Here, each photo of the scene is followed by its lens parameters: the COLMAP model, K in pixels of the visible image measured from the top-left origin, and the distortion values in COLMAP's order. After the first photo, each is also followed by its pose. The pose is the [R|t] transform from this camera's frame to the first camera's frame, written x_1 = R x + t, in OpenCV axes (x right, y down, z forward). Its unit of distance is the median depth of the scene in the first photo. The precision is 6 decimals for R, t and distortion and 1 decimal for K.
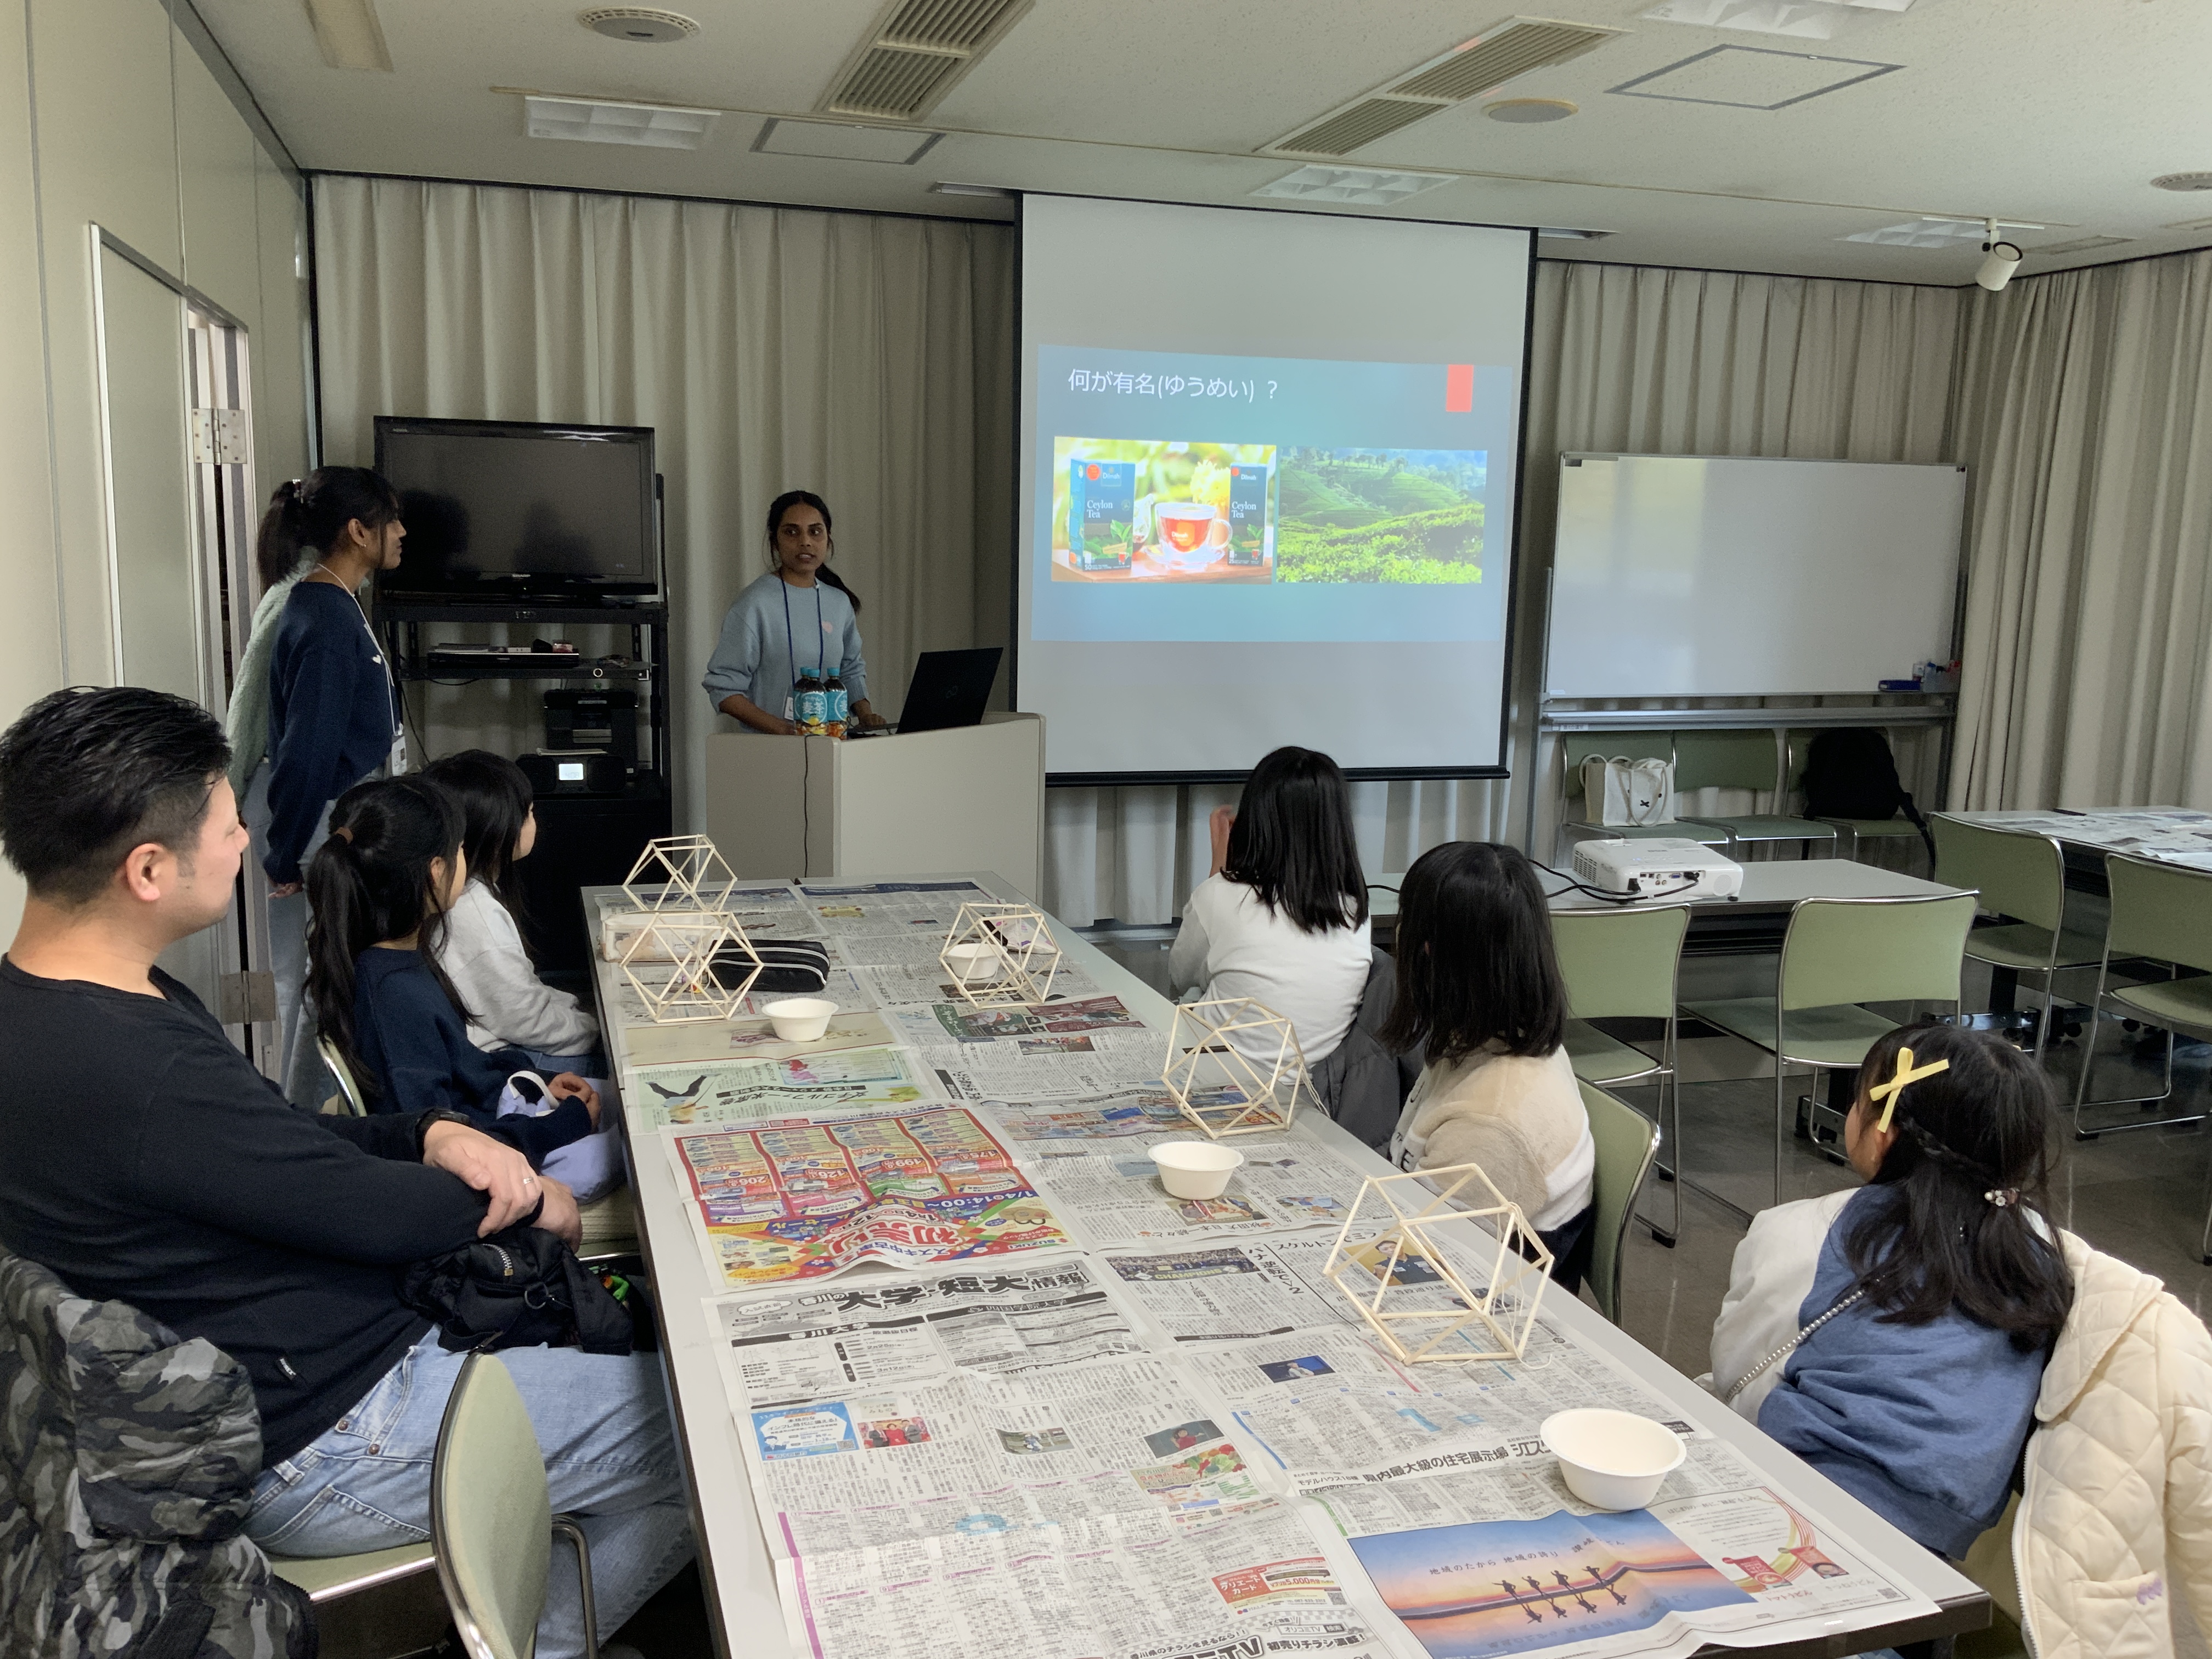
lens RADIAL K [[1901.1, 0, 1106.0], [0, 1901.1, 829.5], [0, 0, 1]] dist [-0.012409, -0.008376]
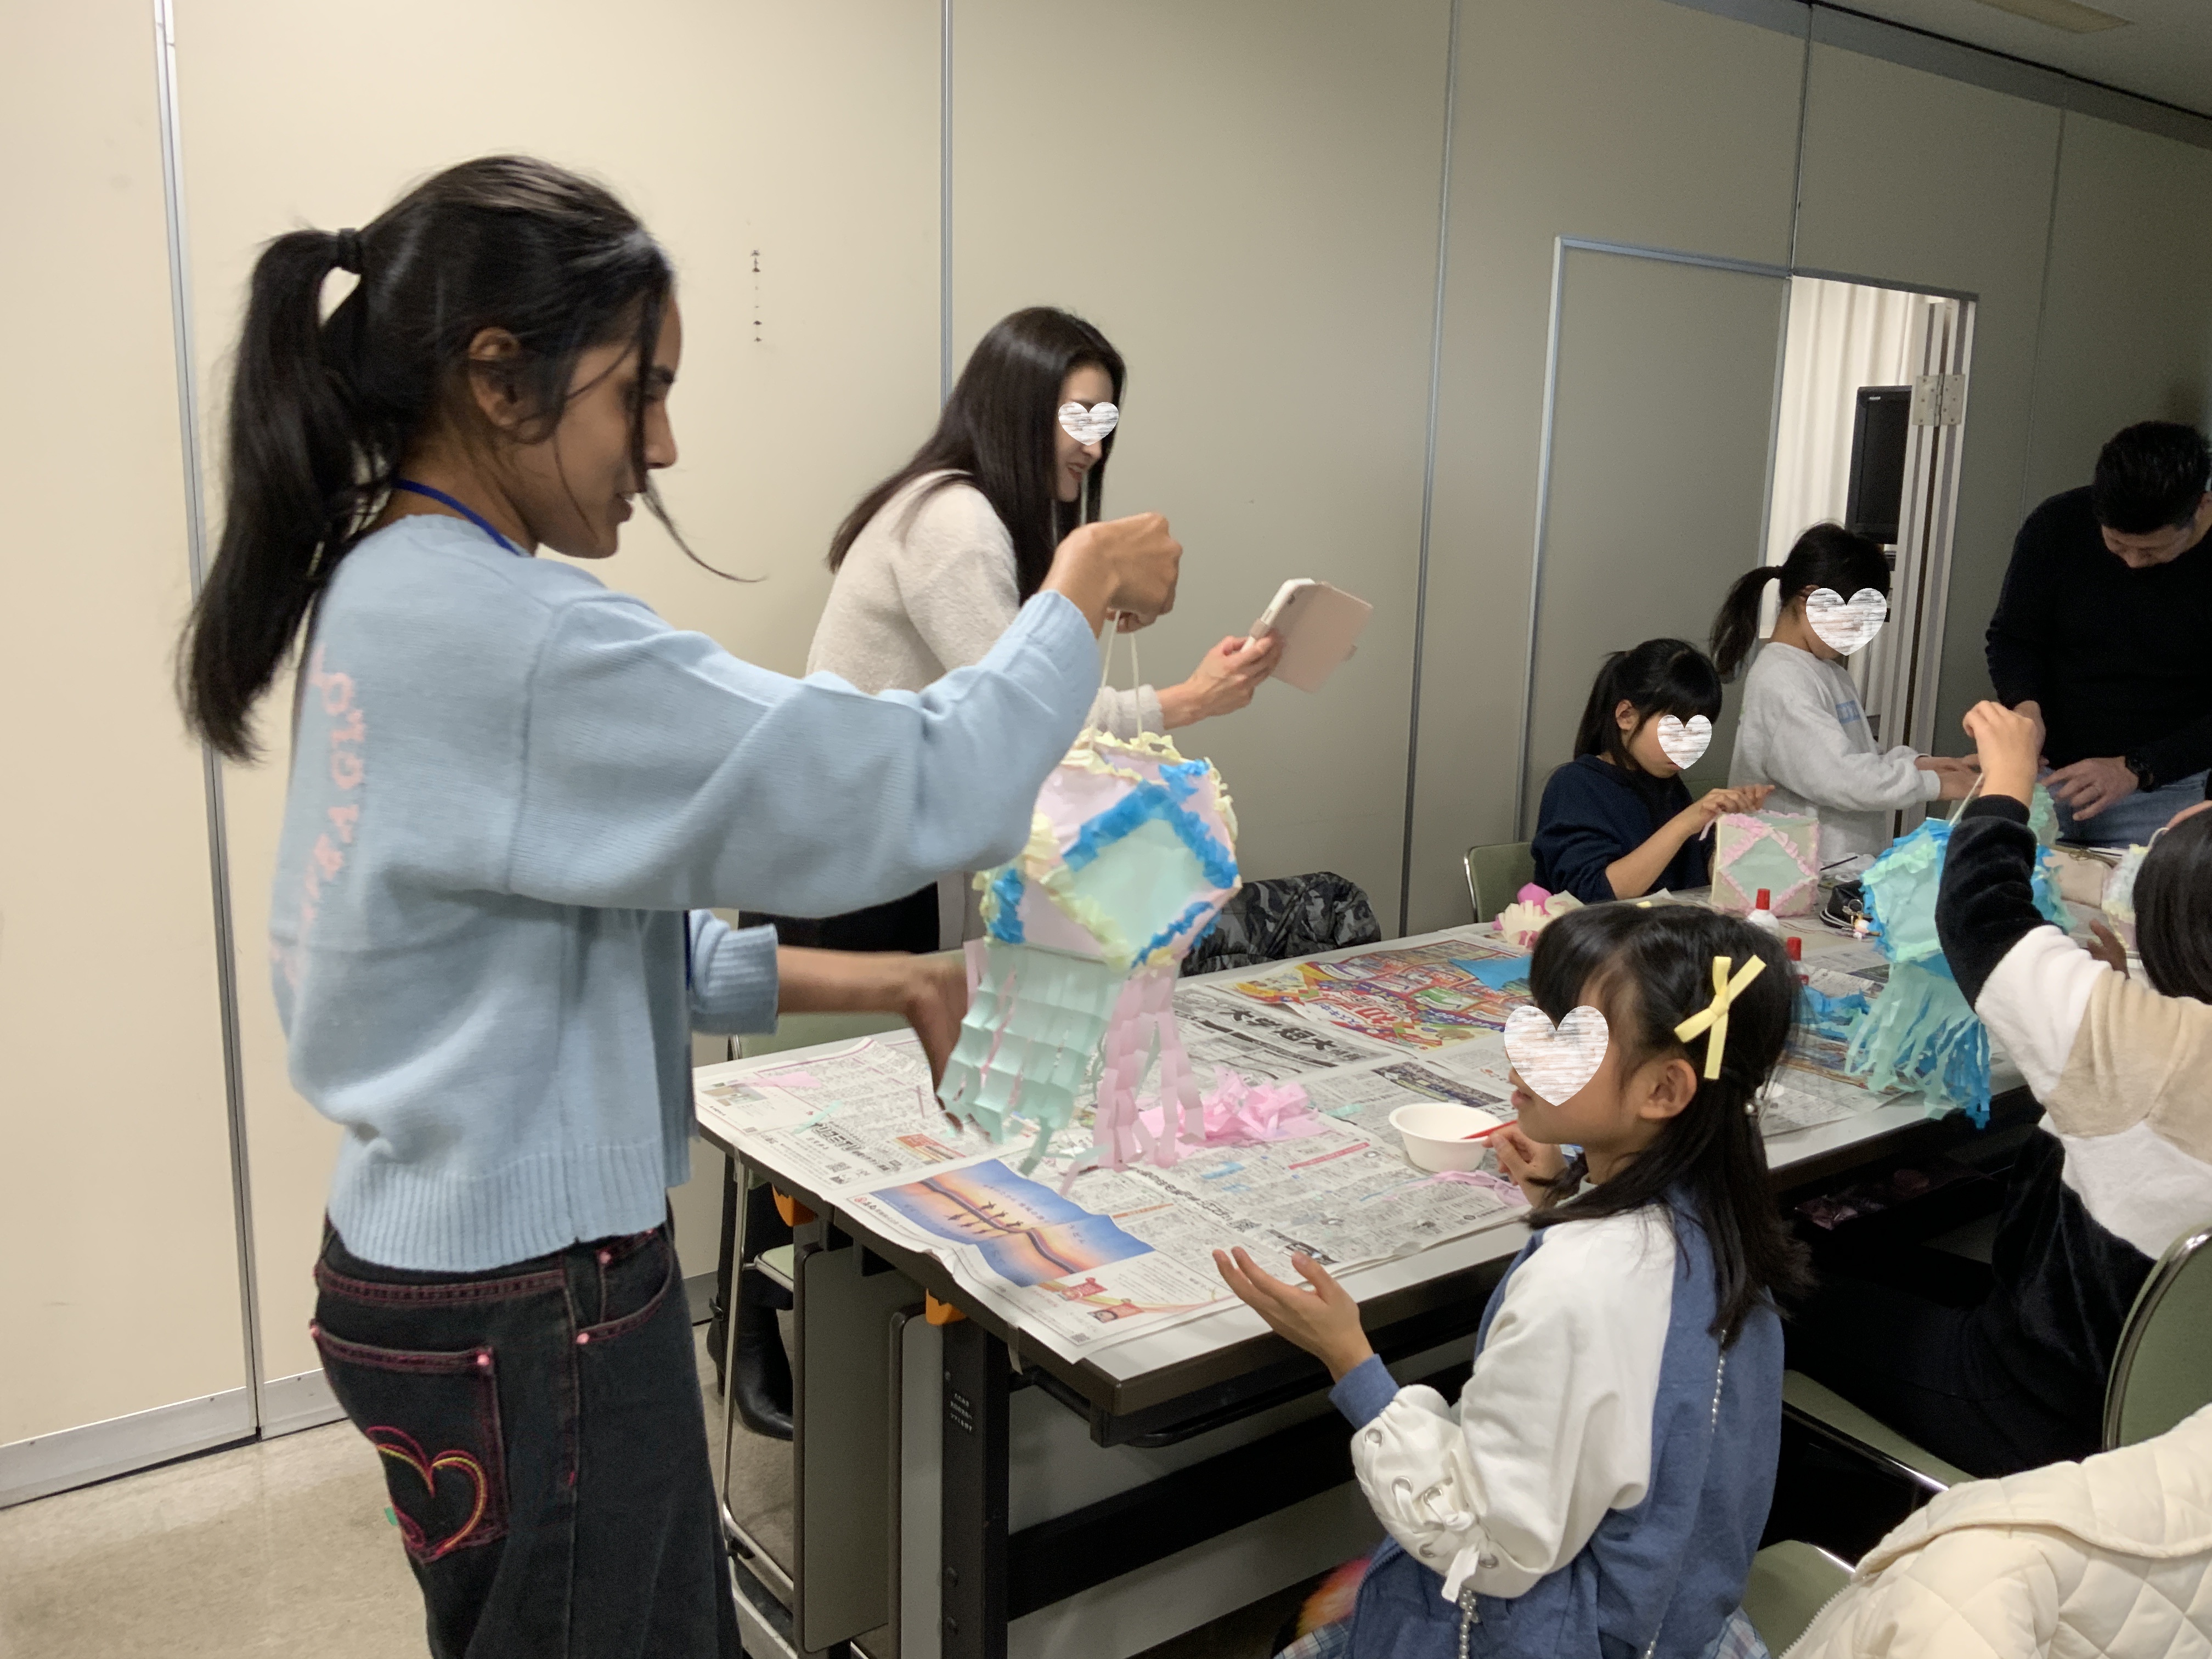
lens RADIAL K [[1852.0, 0, 1106.0], [0, 1852.0, 829.5], [0, 0, 1]] dist [0.002261, 0.002699]
pose [[0.338965, 0.170049, -0.925303, 0.419834], [-0.163841, 0.979170, 0.119929, -0.008991], [0.926422, 0.110951, 0.359766, 0.174663]]
